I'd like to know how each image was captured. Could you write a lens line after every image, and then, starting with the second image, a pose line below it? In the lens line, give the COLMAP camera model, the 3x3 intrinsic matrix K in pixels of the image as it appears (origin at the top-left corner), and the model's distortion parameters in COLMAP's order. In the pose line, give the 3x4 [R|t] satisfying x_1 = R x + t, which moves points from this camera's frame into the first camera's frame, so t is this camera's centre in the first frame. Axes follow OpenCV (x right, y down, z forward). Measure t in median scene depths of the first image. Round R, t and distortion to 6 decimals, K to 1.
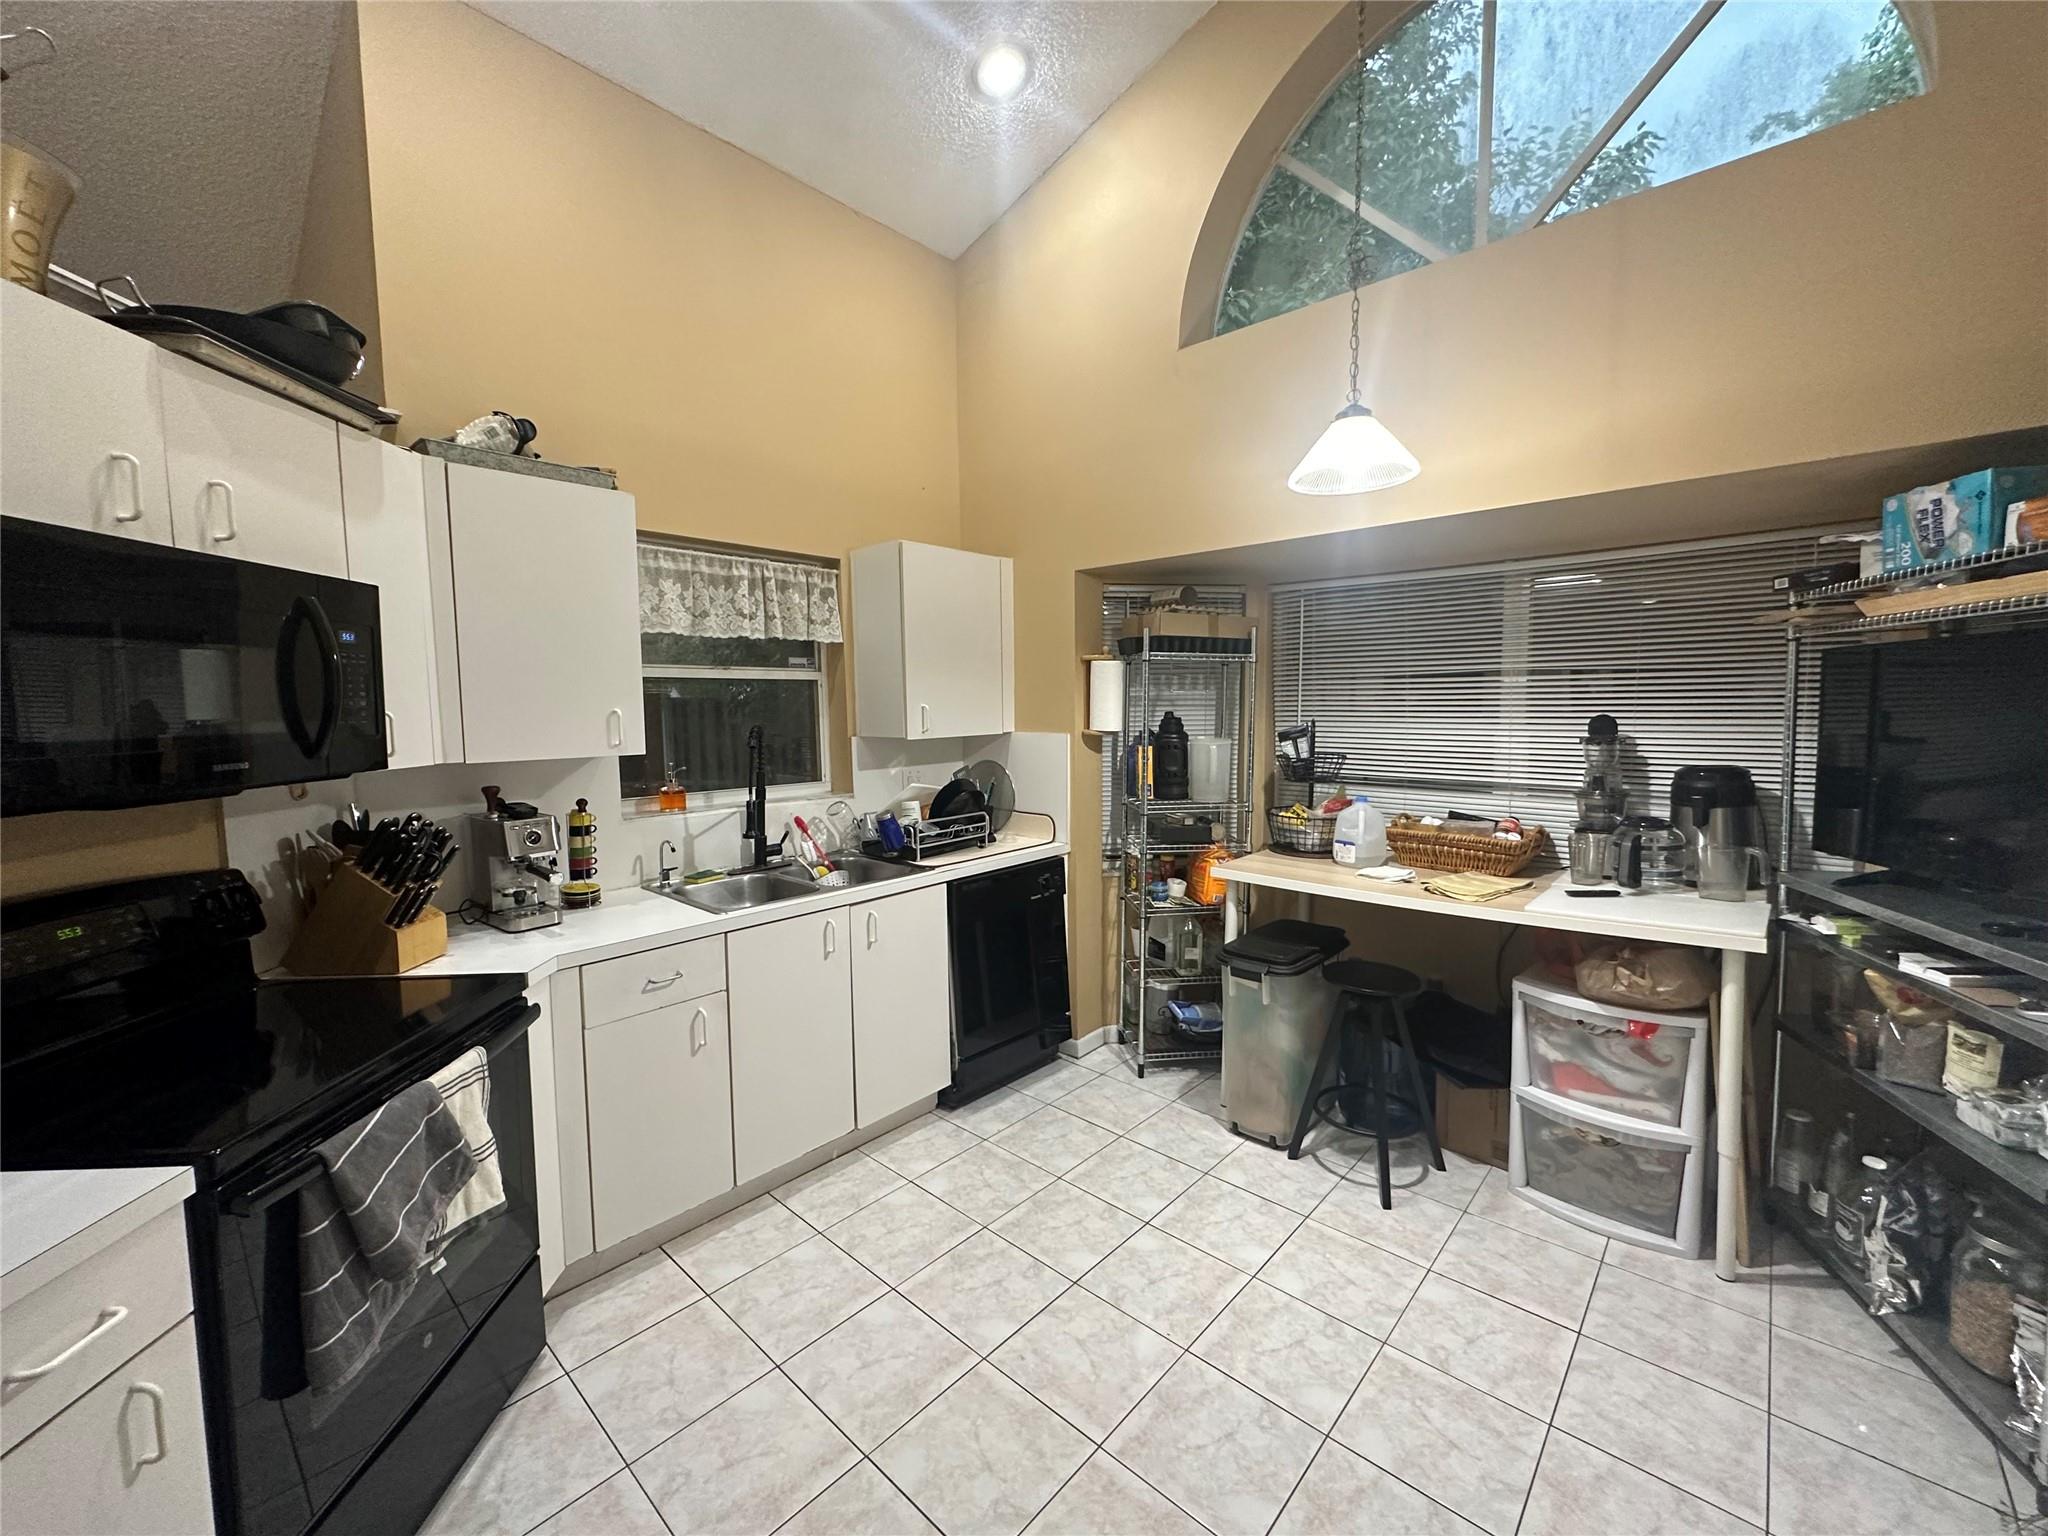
lens RADIAL K [[818.6, 0, 1023.9], [0, 818.6, 765.2], [0, 0, 1]] dist [0.000410, 0.000078]
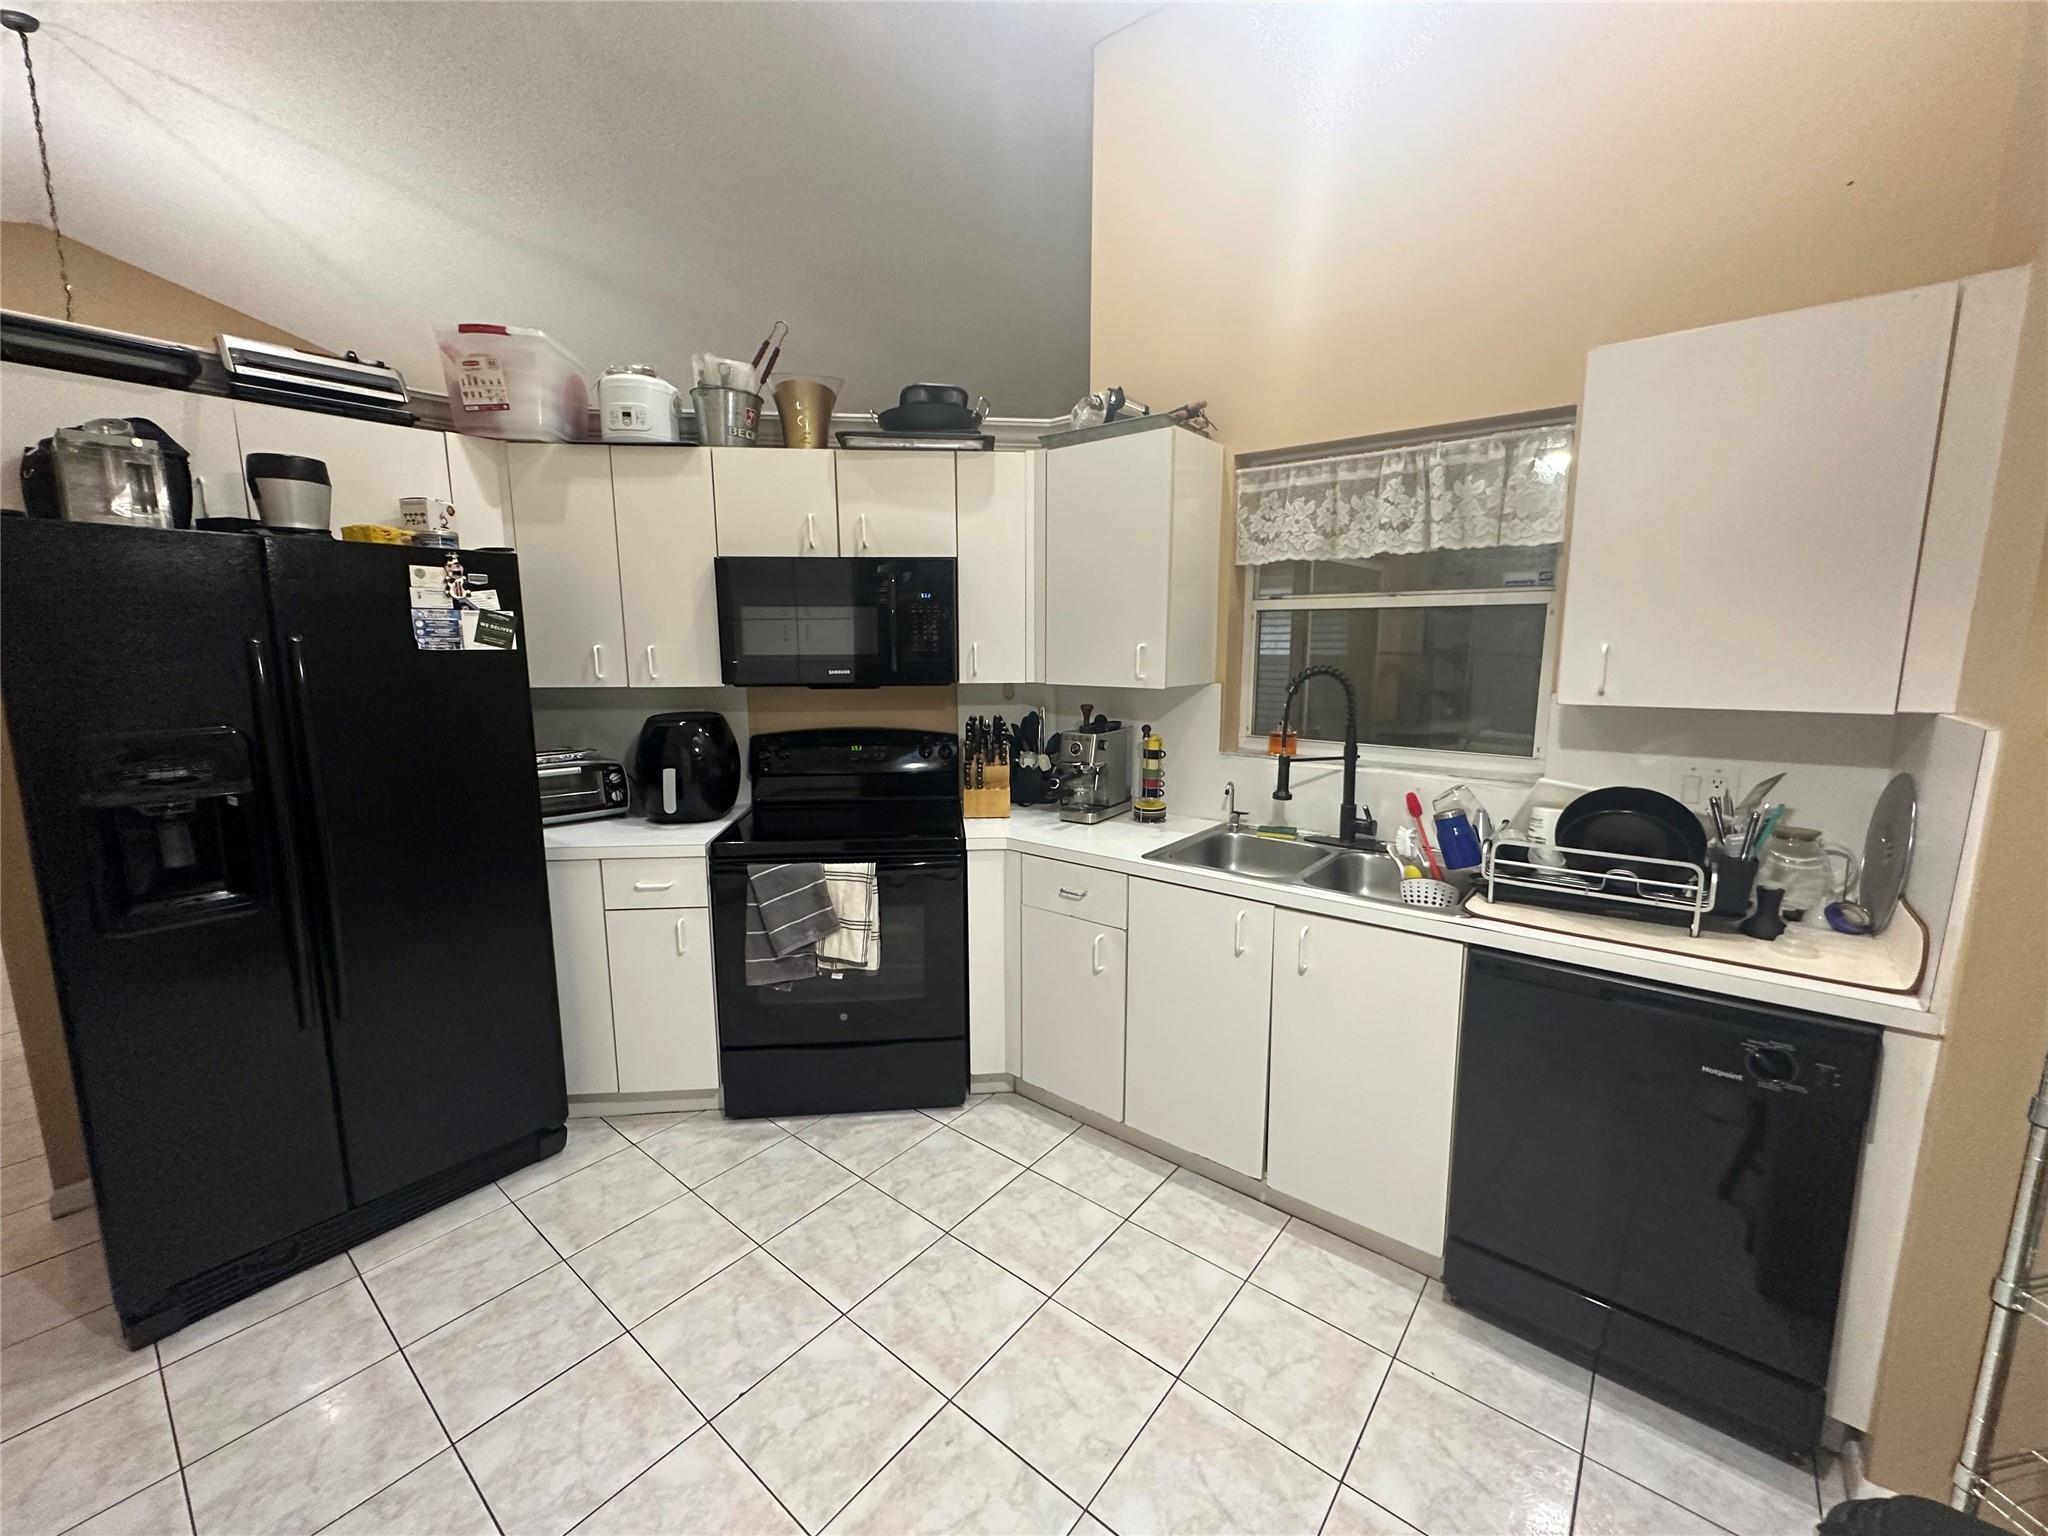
lens RADIAL K [[818.6, 0, 1022.7], [0, 818.6, 768.5], [0, 0, 1]] dist [0.000410, 0.000078]
pose [[0.055782, 0.163834, -0.984910, 0.456574], [-0.074250, 0.984395, 0.159543, -0.054923], [0.995678, 0.064230, 0.067076, 0.630253]]
